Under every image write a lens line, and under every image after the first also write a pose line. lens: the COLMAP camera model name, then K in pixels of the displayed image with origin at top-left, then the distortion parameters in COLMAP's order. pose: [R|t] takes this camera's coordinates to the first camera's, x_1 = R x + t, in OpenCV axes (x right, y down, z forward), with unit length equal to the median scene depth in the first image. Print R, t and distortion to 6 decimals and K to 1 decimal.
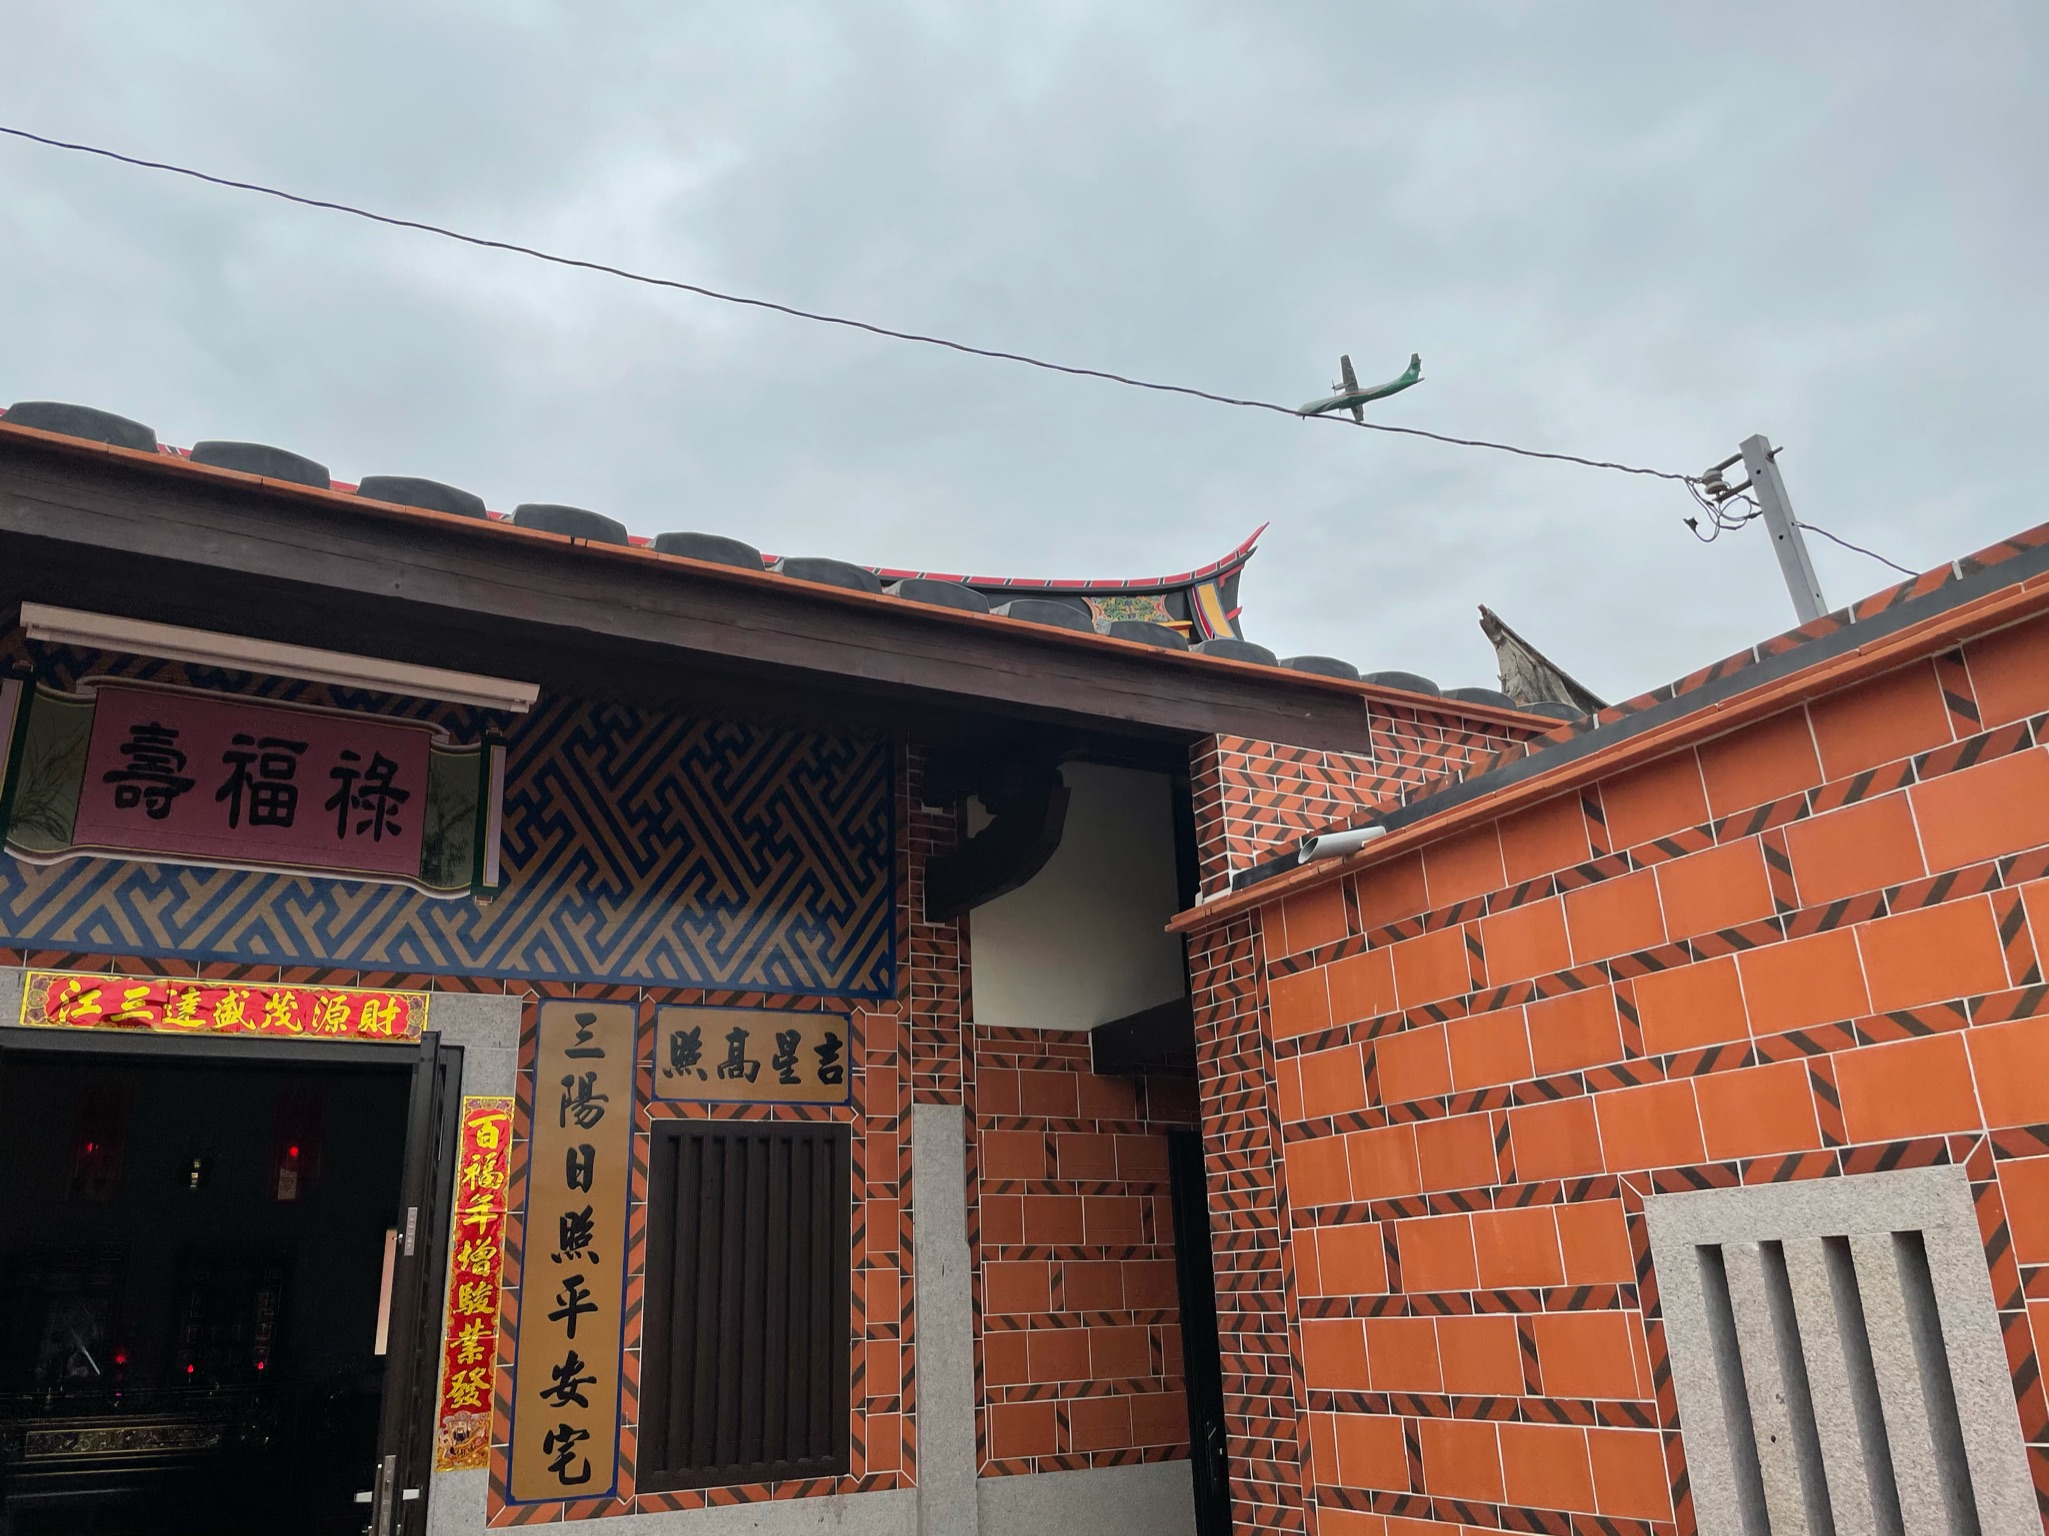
lens RADIAL K [[1556.5, 0, 998.2], [0, 1556.5, 783.4], [0, 0, 1]] dist [0.084989, -0.102036]
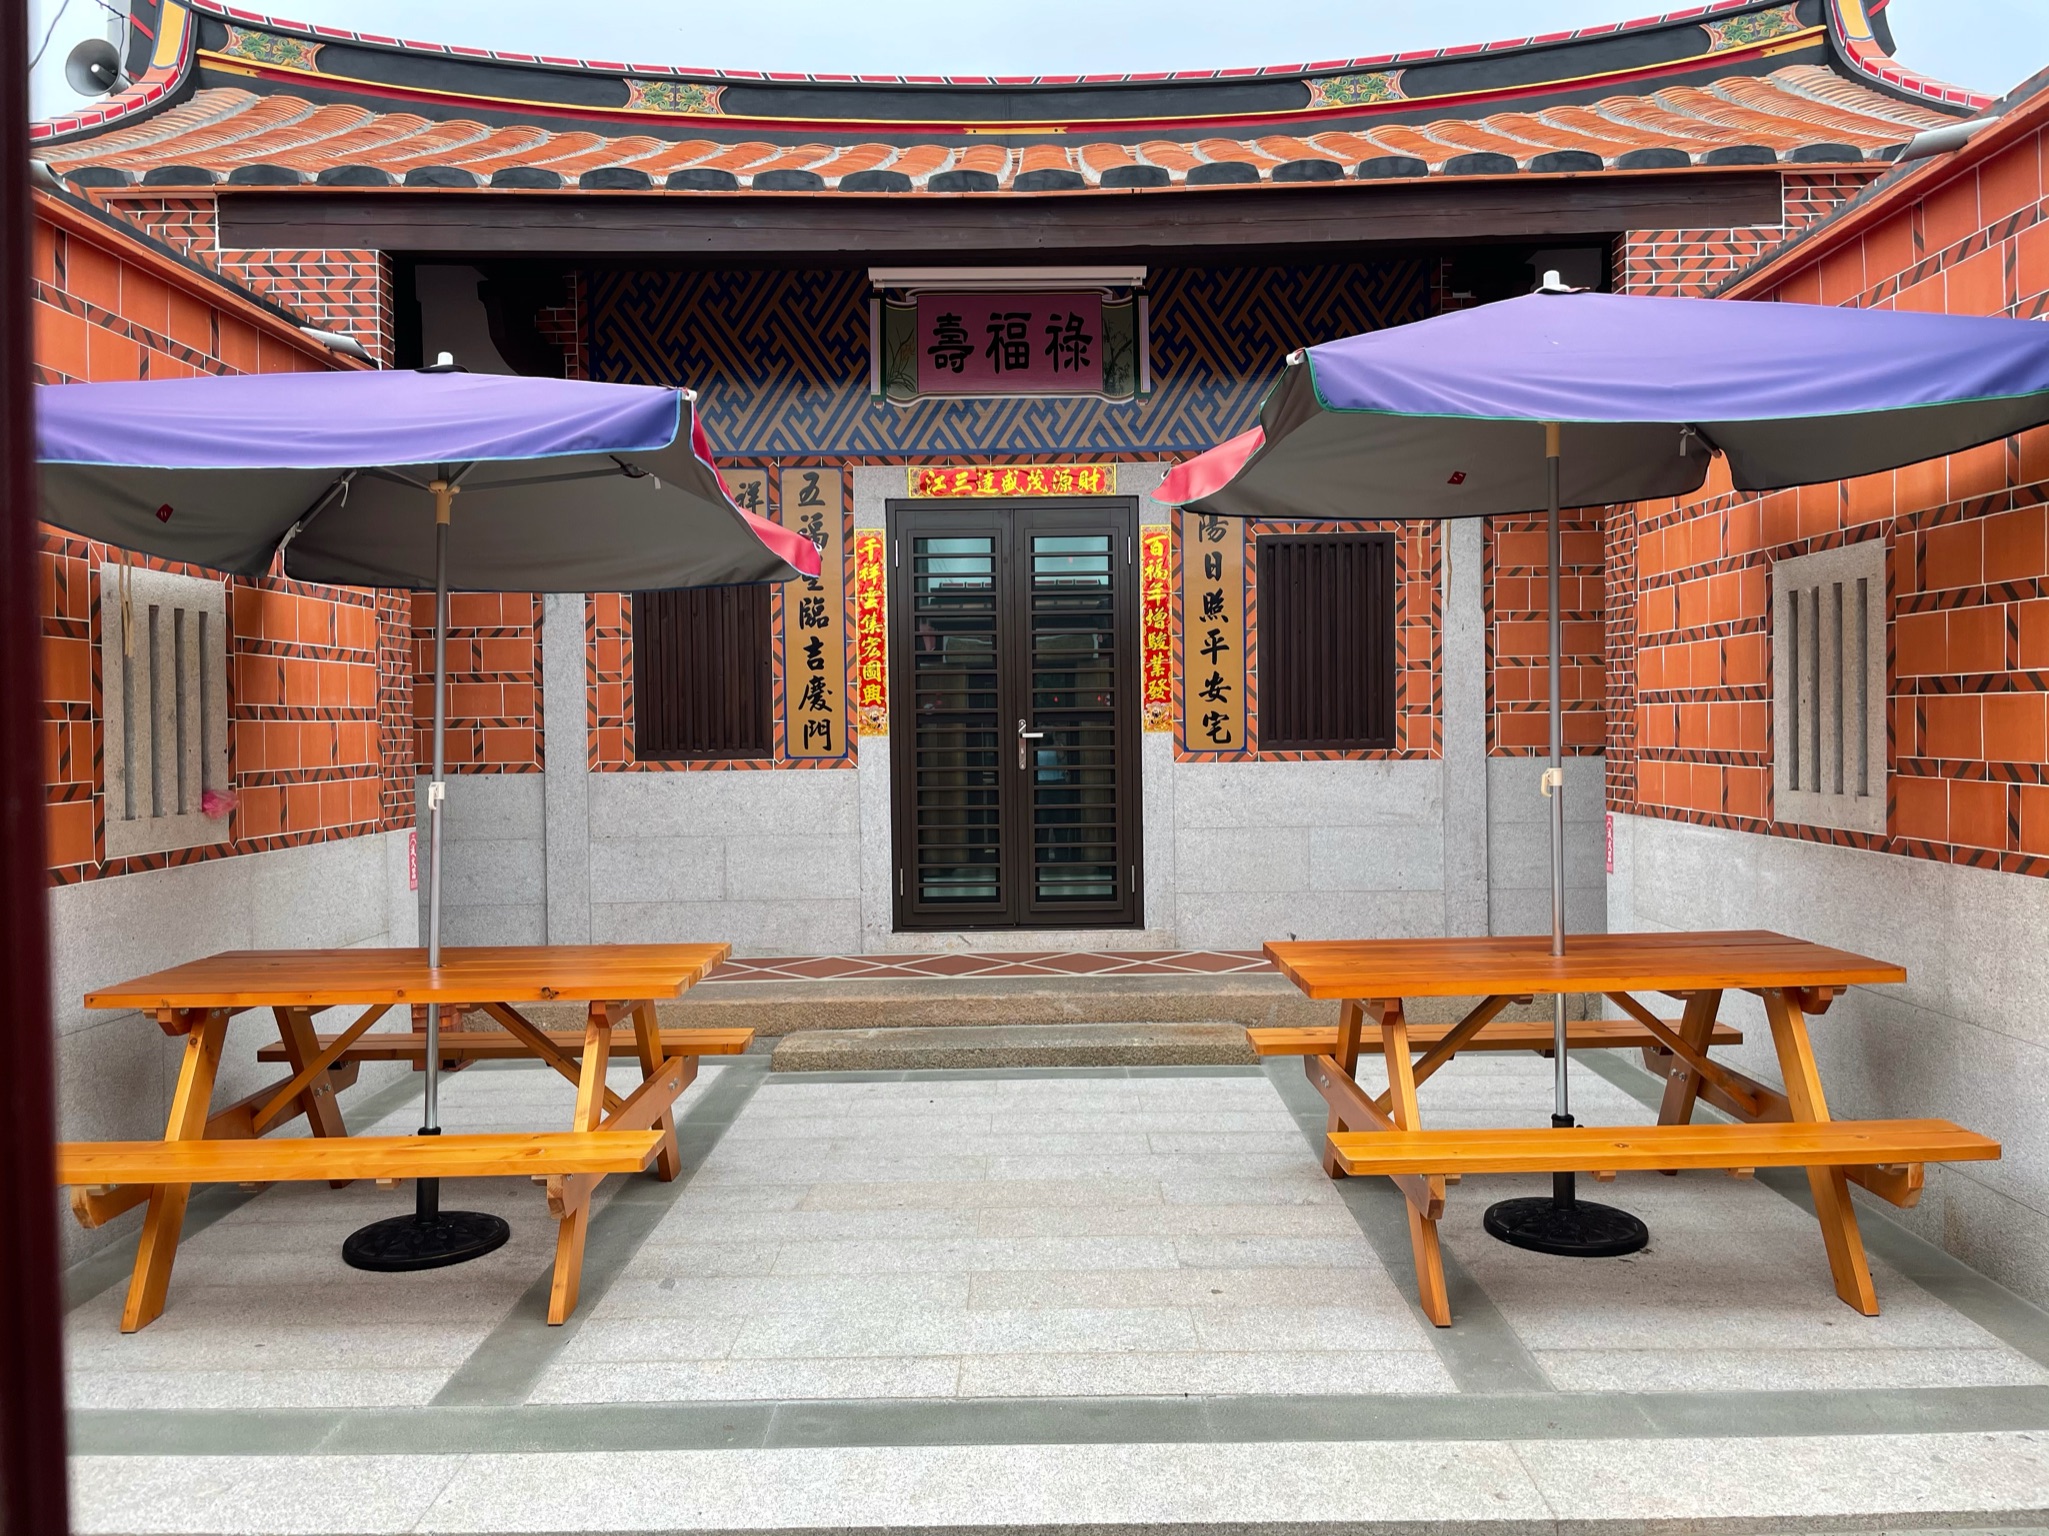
lens RADIAL K [[1556.5, 0, 1014.1], [0, 1556.5, 750.3], [0, 0, 1]] dist [0.084989, -0.102036]
pose [[0.868397, 0.031837, -0.494846, 0.357942], [0.143736, 0.938930, 0.312650, -0.109492], [0.474580, -0.342632, 0.810788, -0.466918]]
